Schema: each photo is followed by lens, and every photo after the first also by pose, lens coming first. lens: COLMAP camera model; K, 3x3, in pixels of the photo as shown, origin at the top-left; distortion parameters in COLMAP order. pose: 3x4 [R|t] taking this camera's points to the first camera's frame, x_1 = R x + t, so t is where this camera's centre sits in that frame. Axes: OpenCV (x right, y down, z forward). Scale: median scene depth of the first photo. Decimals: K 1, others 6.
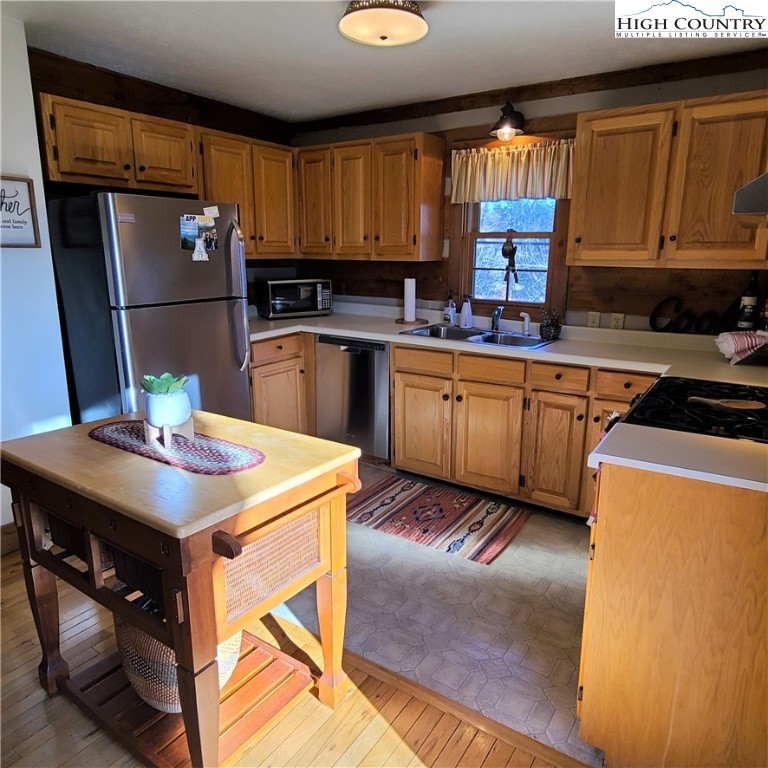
lens RADIAL K [[561.1, 0, 384.0], [0, 561.1, 384.0], [0, 0, 1]] dist [0.000729, -0.000286]
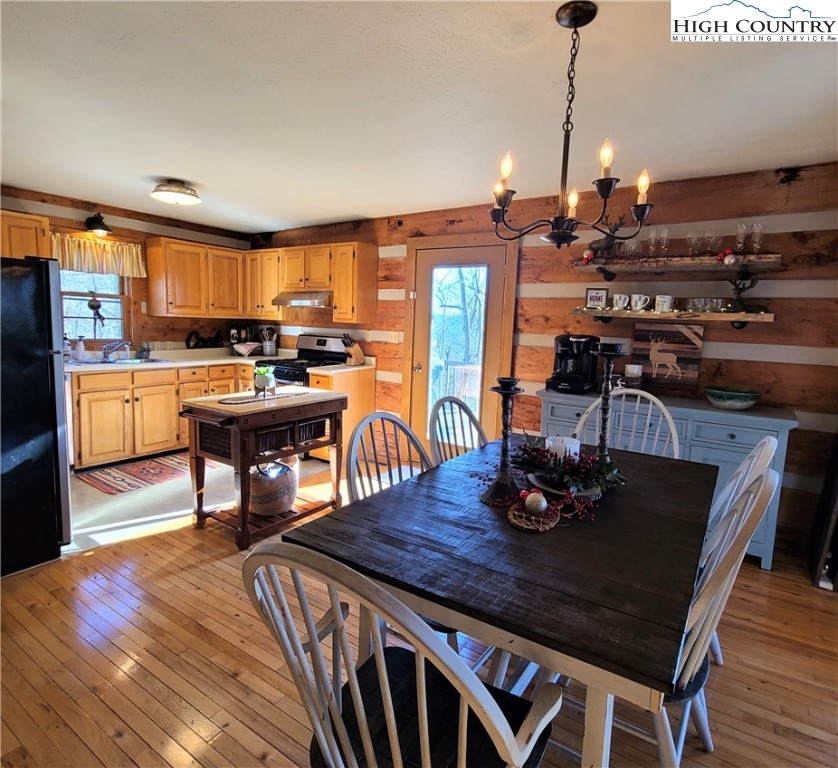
lens RADIAL K [[496.3, 0, 419.0], [0, 496.3, 384.0], [0, 0, 1]] dist [-0.000463, -0.000308]
pose [[-0.000228, -0.134883, 0.990861, -1.180462], [0.186772, 0.973420, 0.132552, -0.050836], [-0.982403, 0.185096, 0.024971, 0.169289]]
